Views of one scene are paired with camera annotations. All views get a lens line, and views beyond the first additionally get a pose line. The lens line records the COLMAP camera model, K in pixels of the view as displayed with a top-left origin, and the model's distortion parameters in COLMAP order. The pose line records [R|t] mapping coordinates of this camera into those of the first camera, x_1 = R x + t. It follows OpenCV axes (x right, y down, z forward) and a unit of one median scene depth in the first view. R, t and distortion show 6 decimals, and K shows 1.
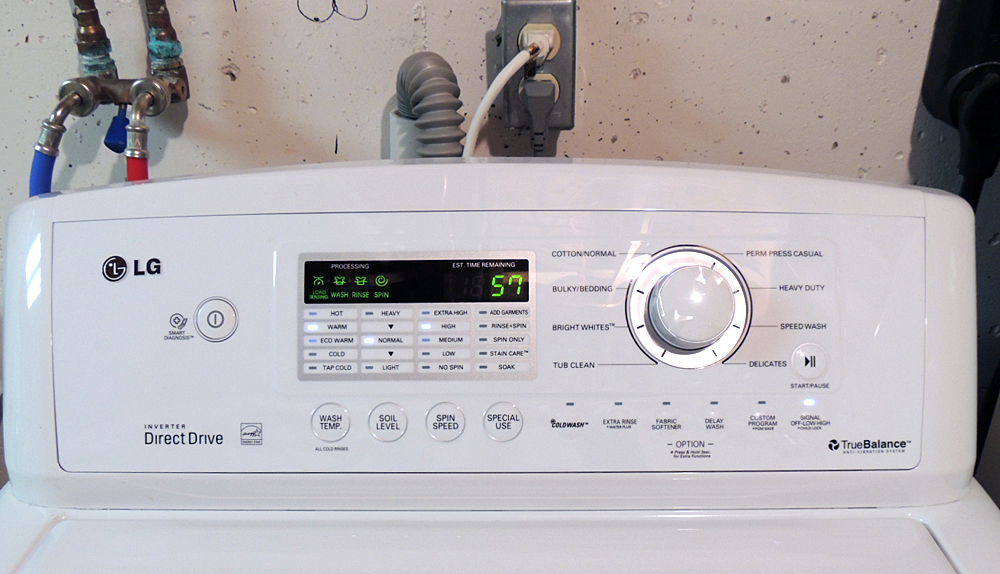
lens RADIAL K [[811.6, 0, 500.0], [0, 811.6, 287.0], [0, 0, 1]] dist [-0.019181, -0.007355]
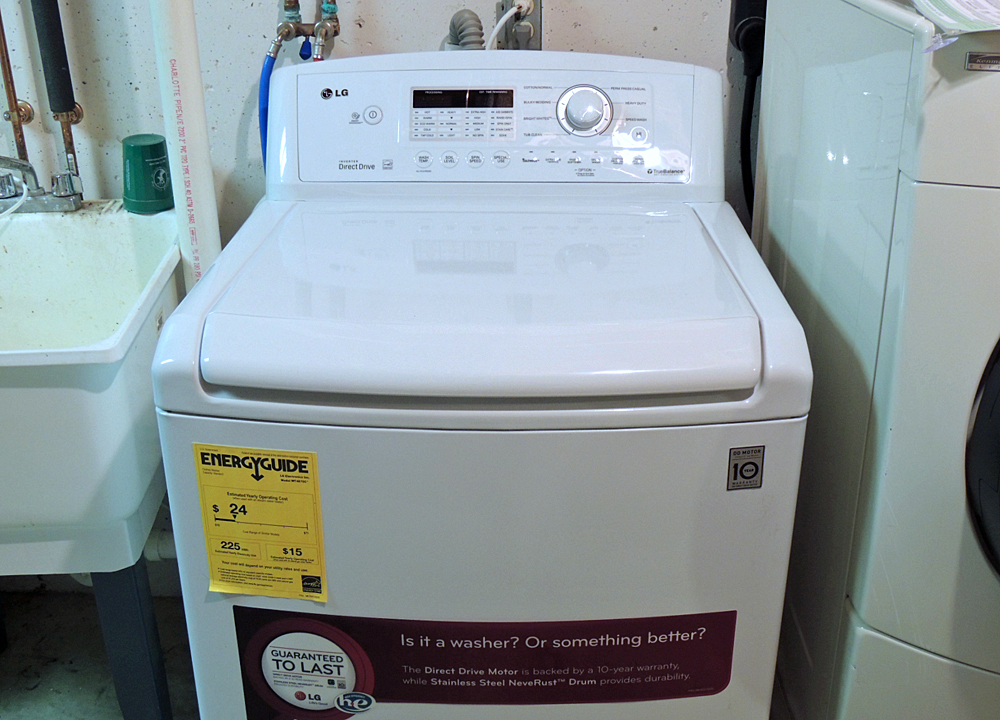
lens RADIAL K [[1218.3, 0, 500.0], [0, 1218.3, 360.0], [0, 0, 1]] dist [-0.033984, -0.011628]
pose [[0.999817, 0.012445, -0.014514, 0.056186], [-0.013966, 0.993844, -0.109908, 1.076555], [0.013057, 0.110090, 0.993836, -2.254610]]
